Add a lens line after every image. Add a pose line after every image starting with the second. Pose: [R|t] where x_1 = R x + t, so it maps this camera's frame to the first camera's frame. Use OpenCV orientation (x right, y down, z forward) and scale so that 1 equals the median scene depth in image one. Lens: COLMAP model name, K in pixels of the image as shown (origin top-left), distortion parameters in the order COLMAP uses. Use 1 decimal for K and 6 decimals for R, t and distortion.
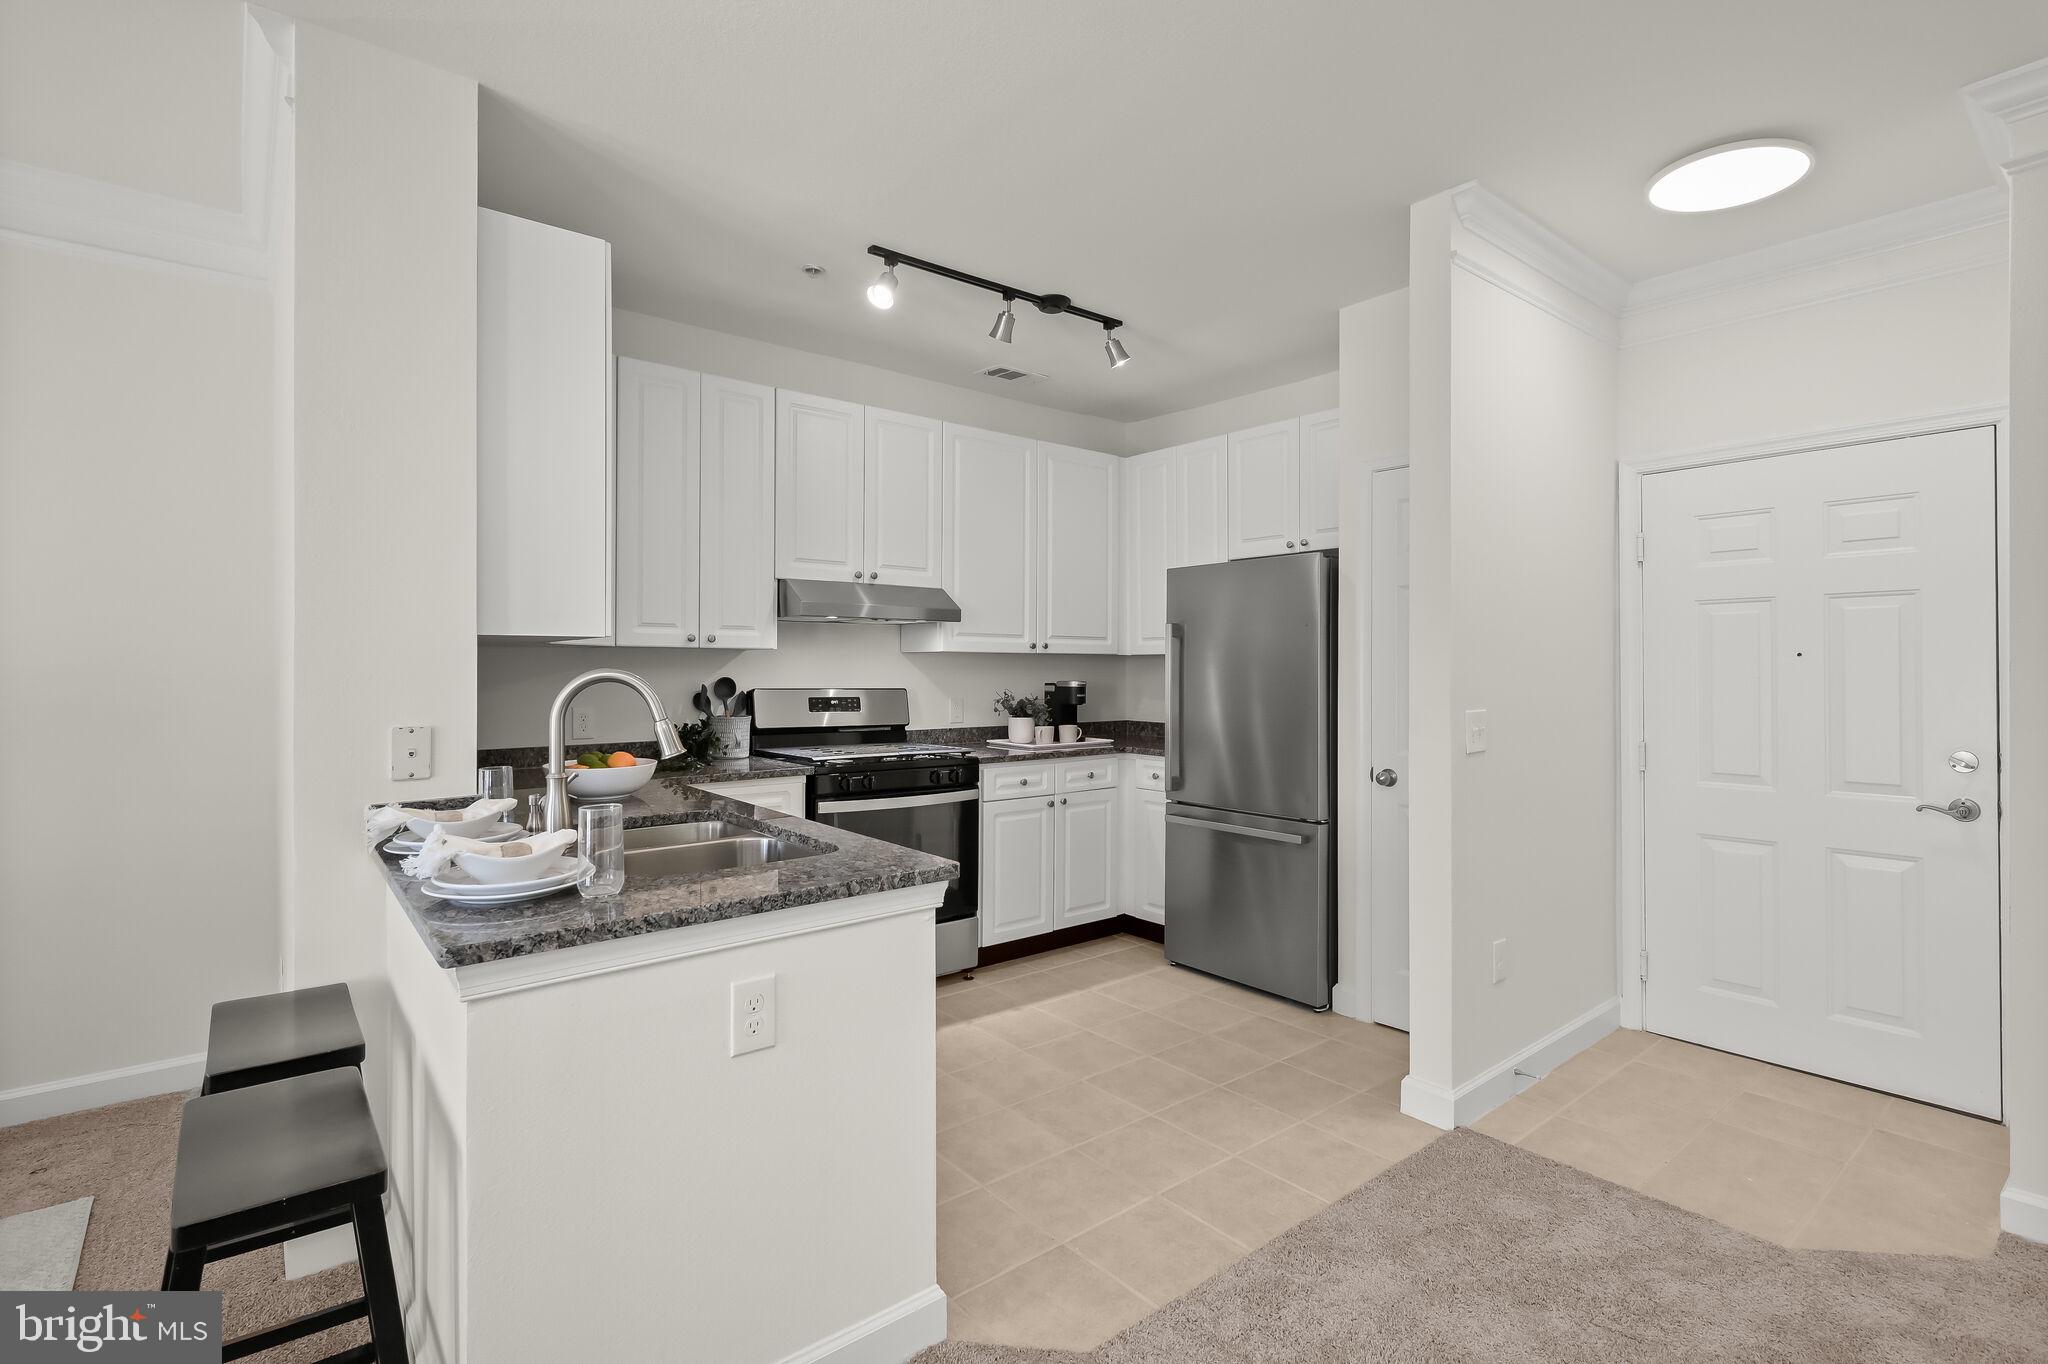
lens RADIAL K [[968.0, 0, 1034.4], [0, 968.0, 663.0], [0, 0, 1]] dist [-0.002271, -0.000154]
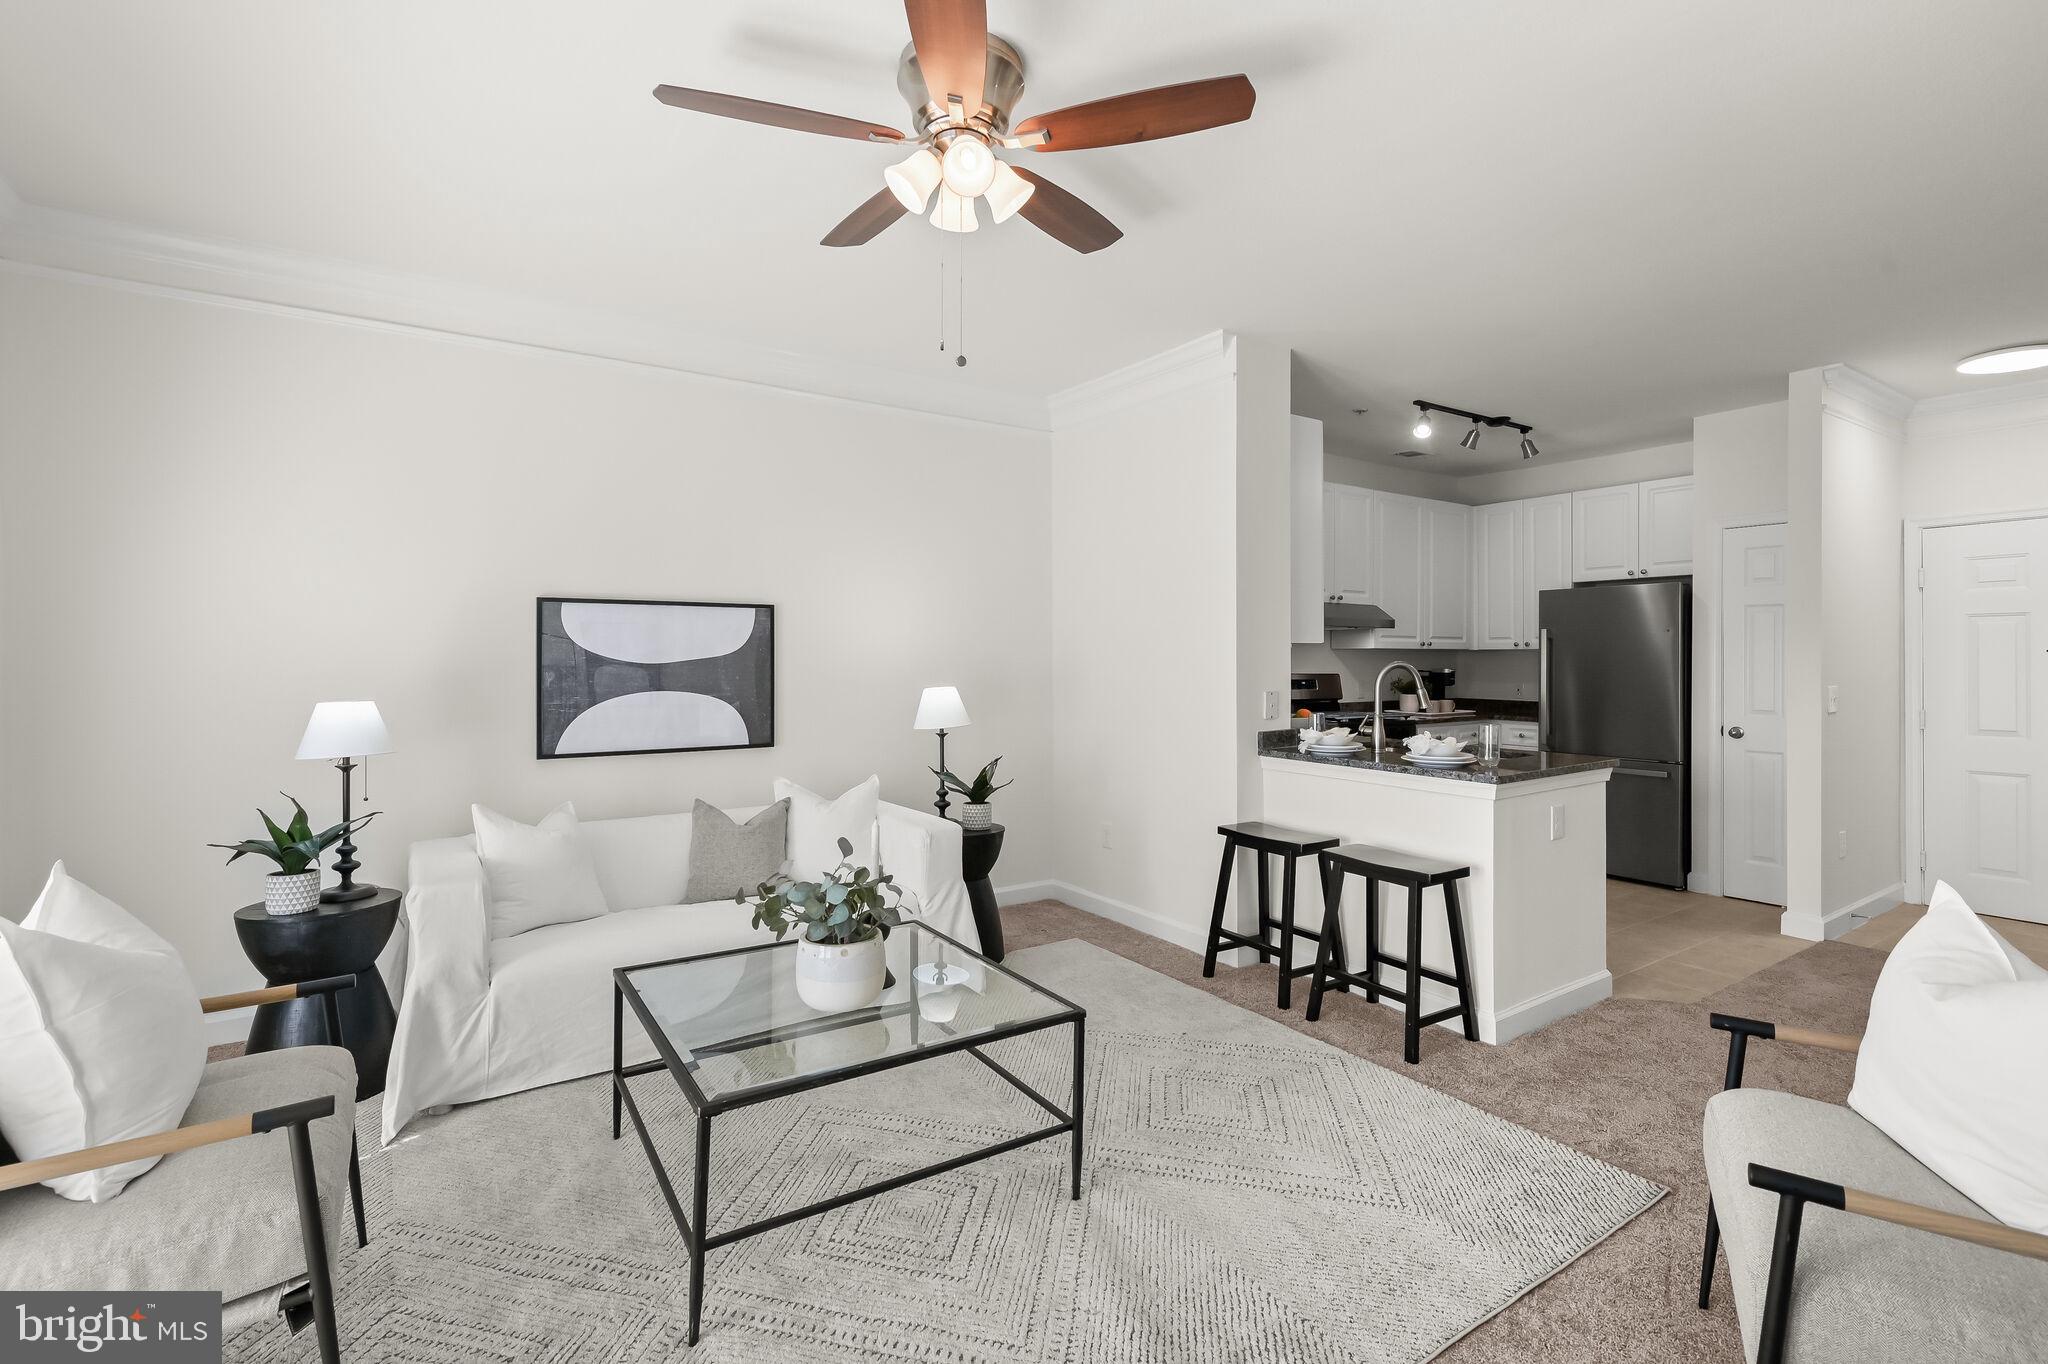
lens RADIAL K [[928.0, 0, 1020.1], [0, 928.0, 657.7], [0, 0, 1]] dist [-0.001809, 0.000220]
pose [[0.994701, -0.001267, -0.102807, -0.513240], [0.001828, 0.999984, 0.005357, -0.006632], [0.102798, -0.005516, 0.994687, -0.473189]]
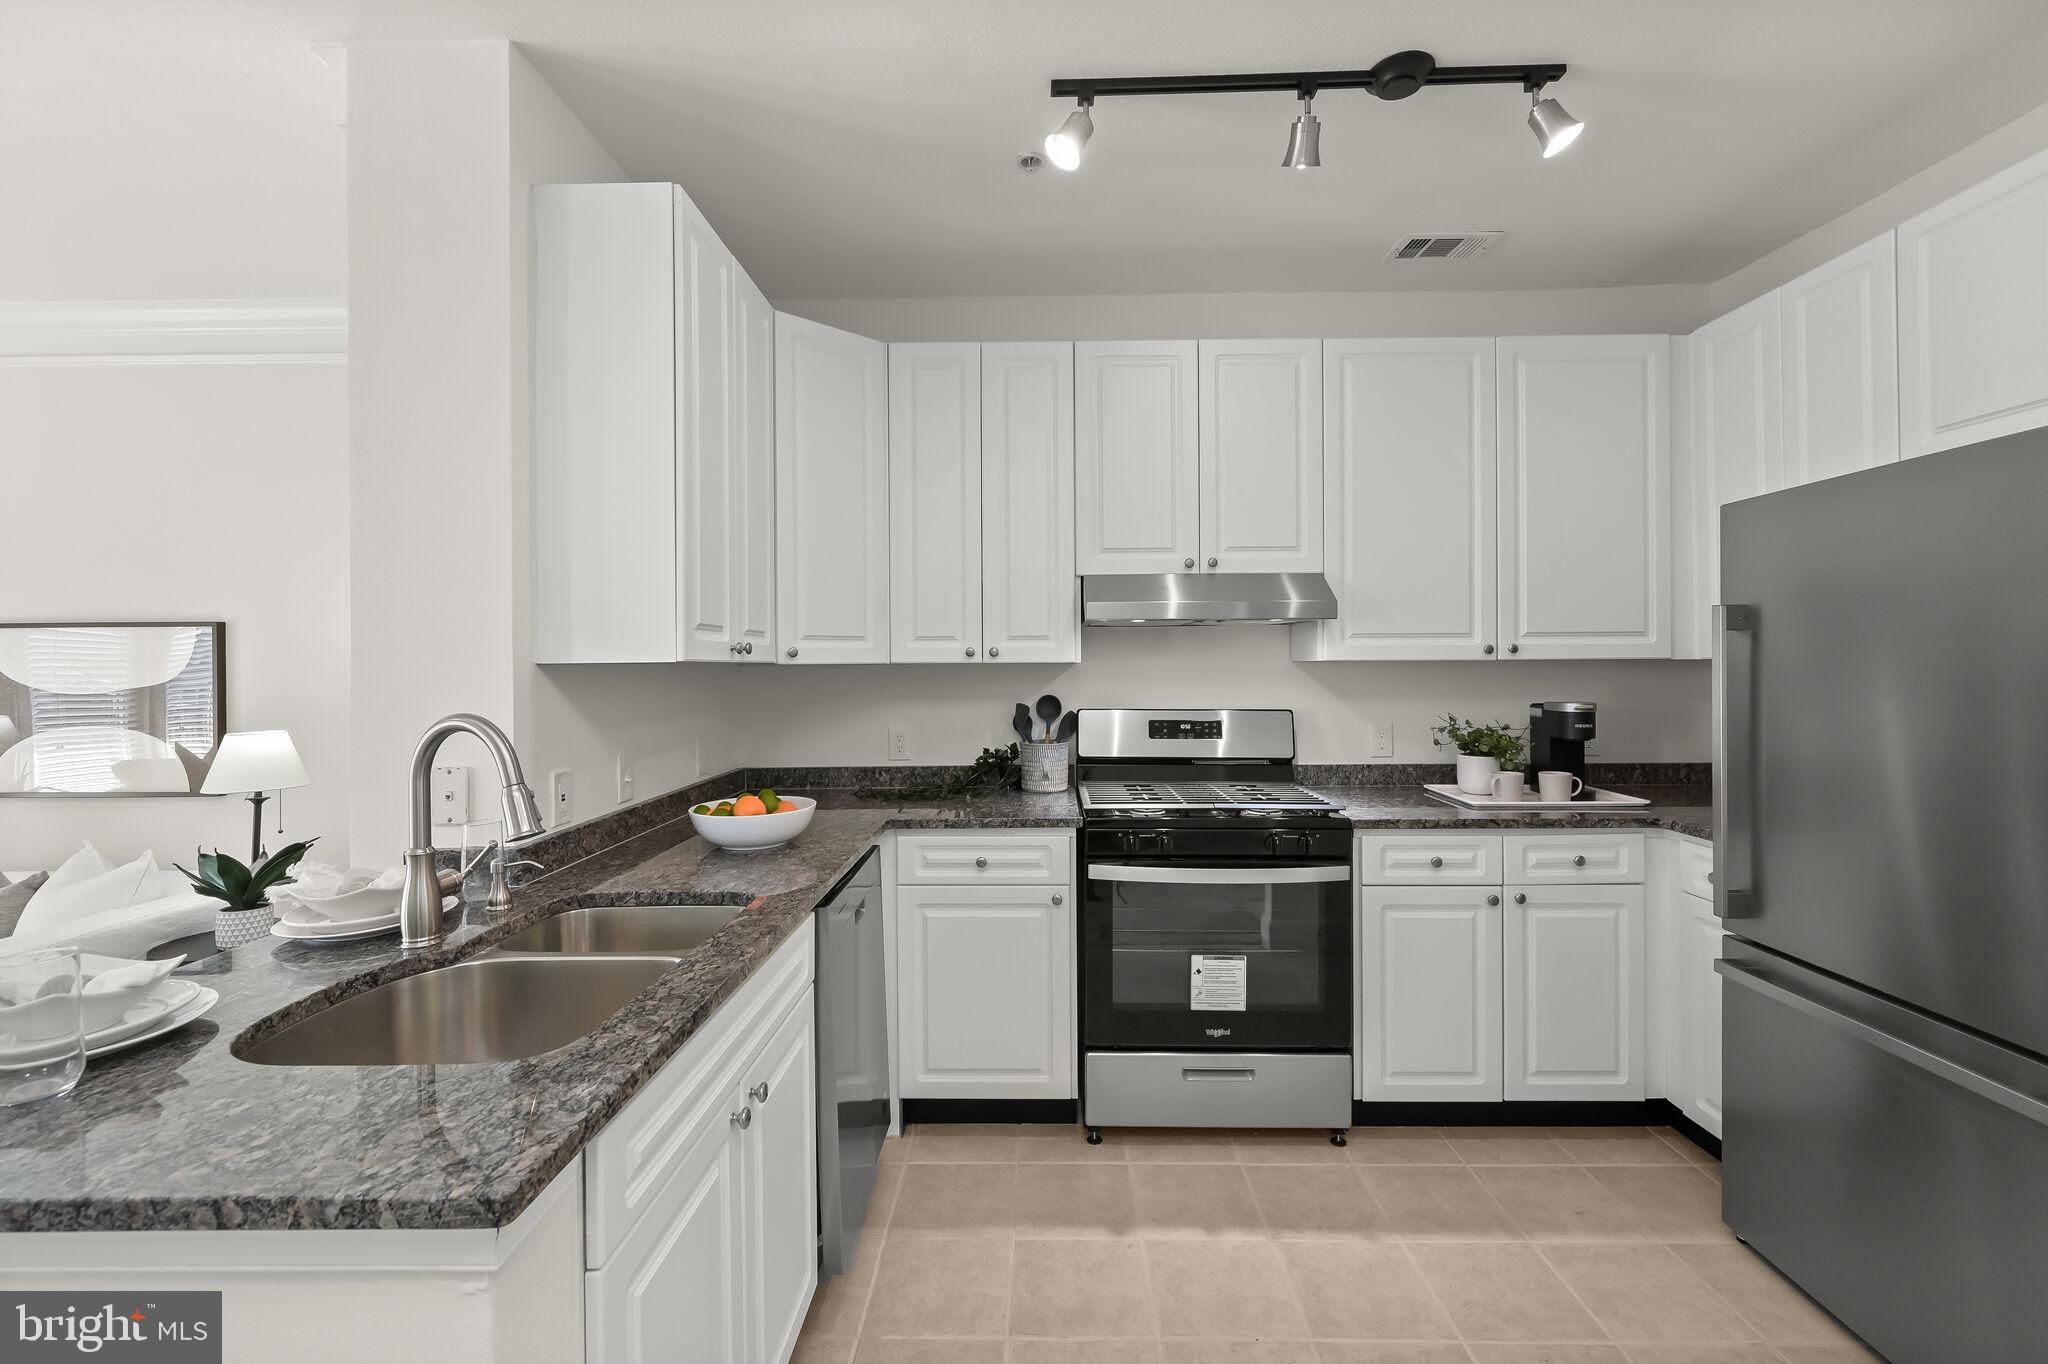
lens RADIAL K [[870.4, 0, 1024.8], [0, 870.4, 662.6], [0, 0, 1]] dist [-0.000142, 0.000225]
pose [[0.758572, -0.008863, -0.651529, 0.166030], [0.012112, 0.999927, 0.000499, -0.014418], [0.651477, -0.008270, 0.758623, 0.393139]]
